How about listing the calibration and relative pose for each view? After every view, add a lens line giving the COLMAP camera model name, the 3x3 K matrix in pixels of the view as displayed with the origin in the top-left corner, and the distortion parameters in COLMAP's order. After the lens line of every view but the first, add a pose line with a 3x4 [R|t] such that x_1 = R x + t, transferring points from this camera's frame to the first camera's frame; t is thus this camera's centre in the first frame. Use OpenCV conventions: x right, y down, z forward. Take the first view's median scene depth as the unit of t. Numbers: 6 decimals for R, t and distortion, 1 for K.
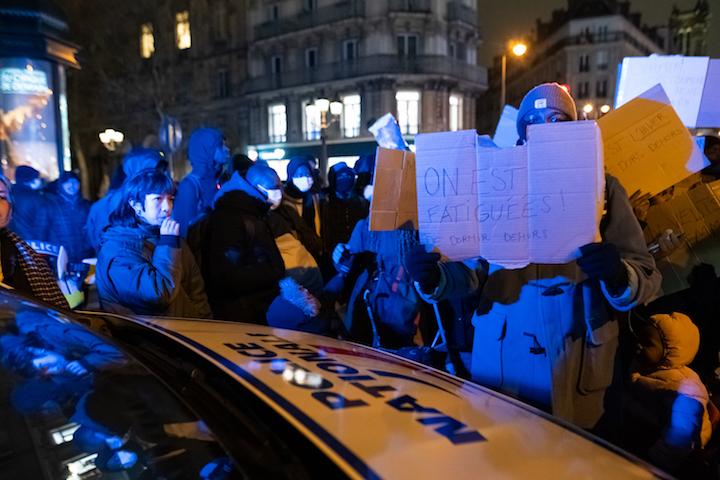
lens RADIAL K [[503.3, 0, 360.0], [0, 503.3, 240.0], [0, 0, 1]] dist [0.001287, 0.000707]
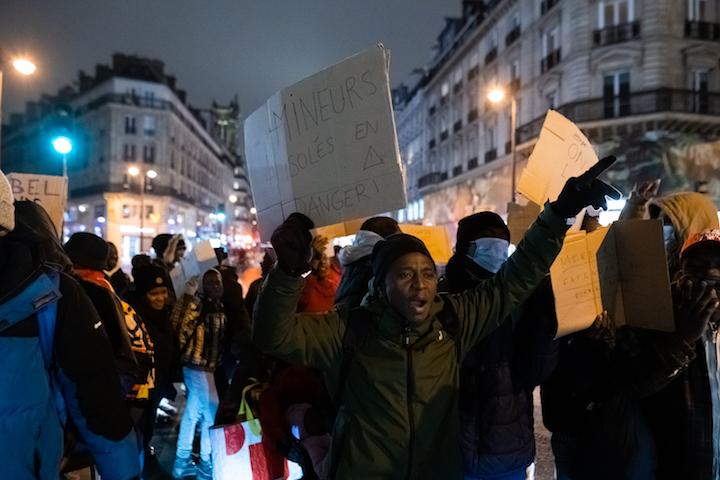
lens RADIAL K [[503.3, 0, 360.0], [0, 503.3, 240.0], [0, 0, 1]] dist [0.001287, 0.000707]
pose [[0.674248, 0.041147, 0.737358, 0.052929], [0.058249, 0.992373, -0.108641, -0.013271], [-0.736204, 0.116202, 0.666709, 0.089472]]
